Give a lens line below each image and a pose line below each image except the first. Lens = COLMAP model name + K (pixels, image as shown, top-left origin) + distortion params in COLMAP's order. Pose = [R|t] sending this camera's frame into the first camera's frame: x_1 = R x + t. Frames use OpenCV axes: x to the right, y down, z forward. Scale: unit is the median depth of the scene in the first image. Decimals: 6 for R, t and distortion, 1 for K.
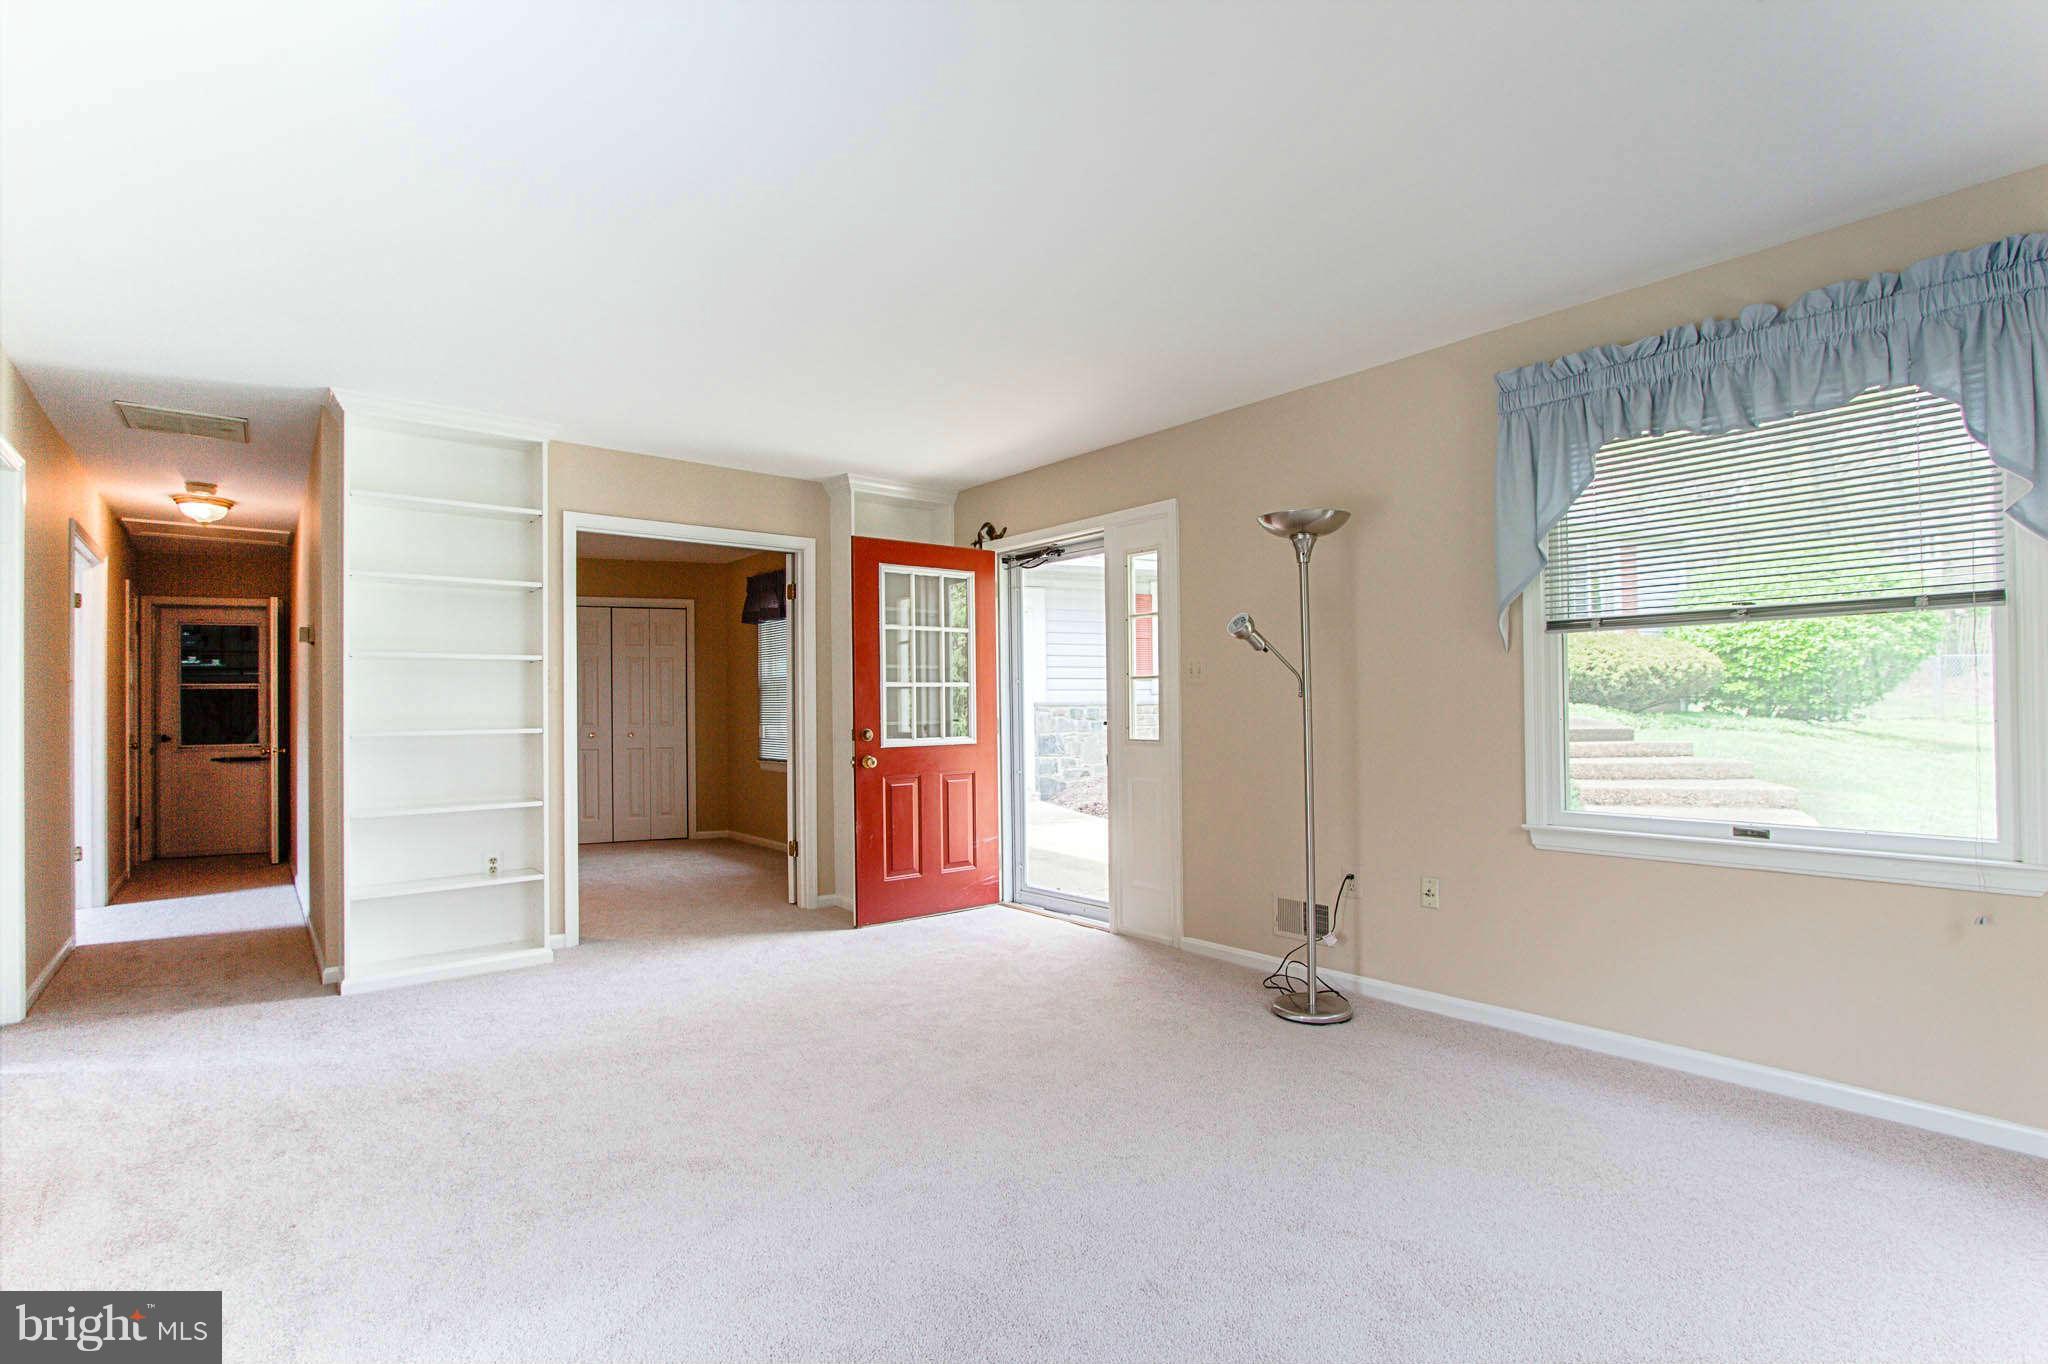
lens RADIAL K [[970.5, 0, 1030.3], [0, 970.5, 700.6], [0, 0, 1]] dist [-0.013324, 0.000255]
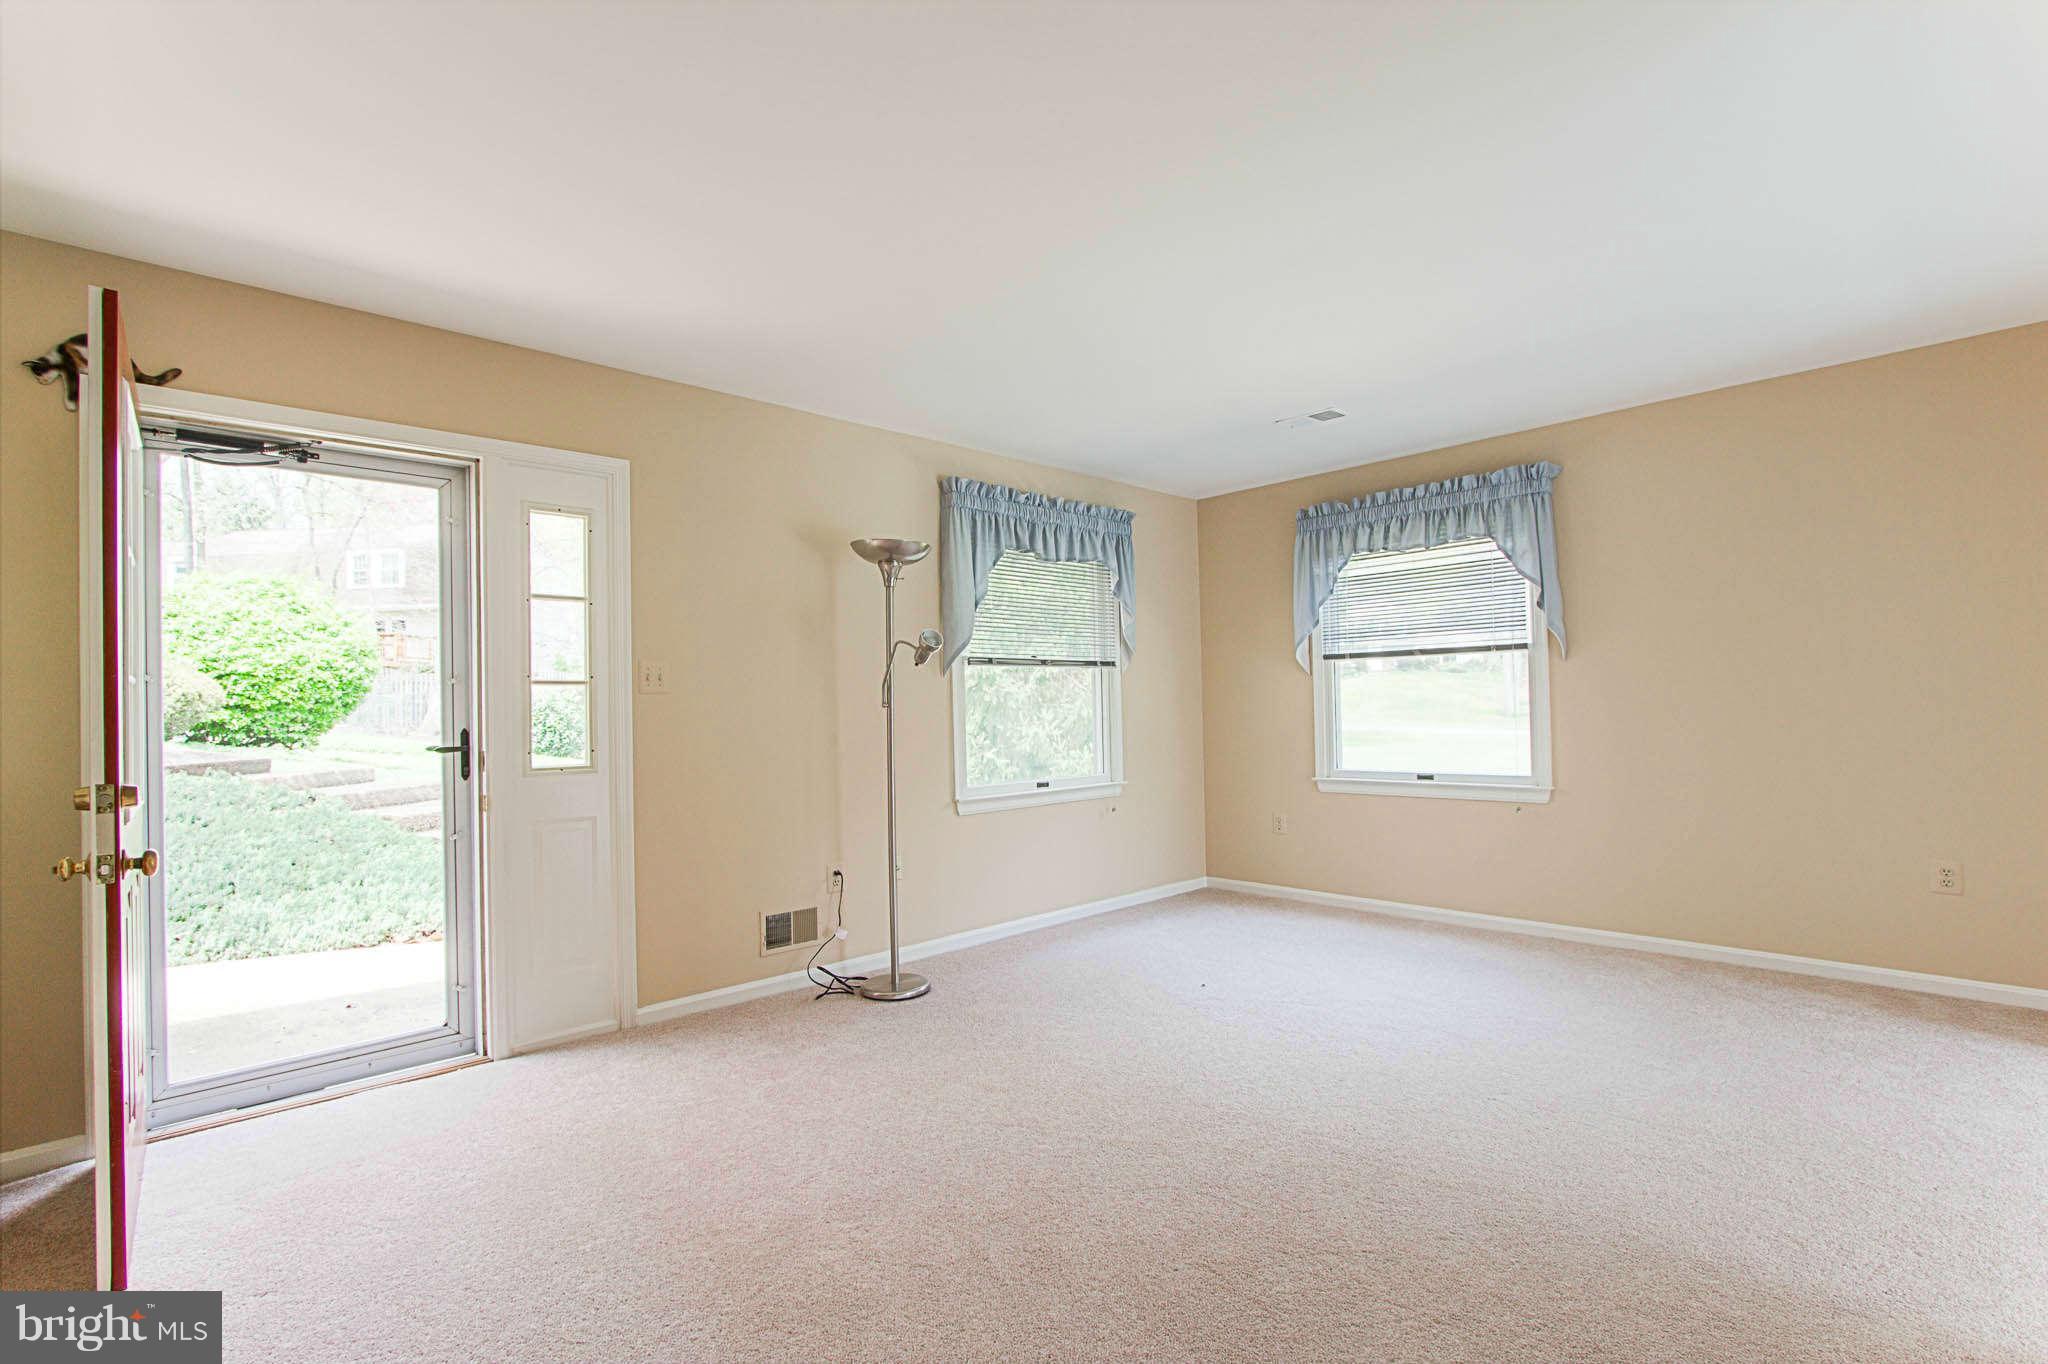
lens RADIAL K [[970.5, 0, 1030.3], [0, 970.5, 700.6], [0, 0, 1]] dist [-0.013324, 0.000255]
pose [[-0.079963, 0.021977, 0.996556, -0.544022], [0.017996, 0.999626, -0.020601, 0.009829], [-0.996635, 0.016287, -0.080328, 0.601506]]
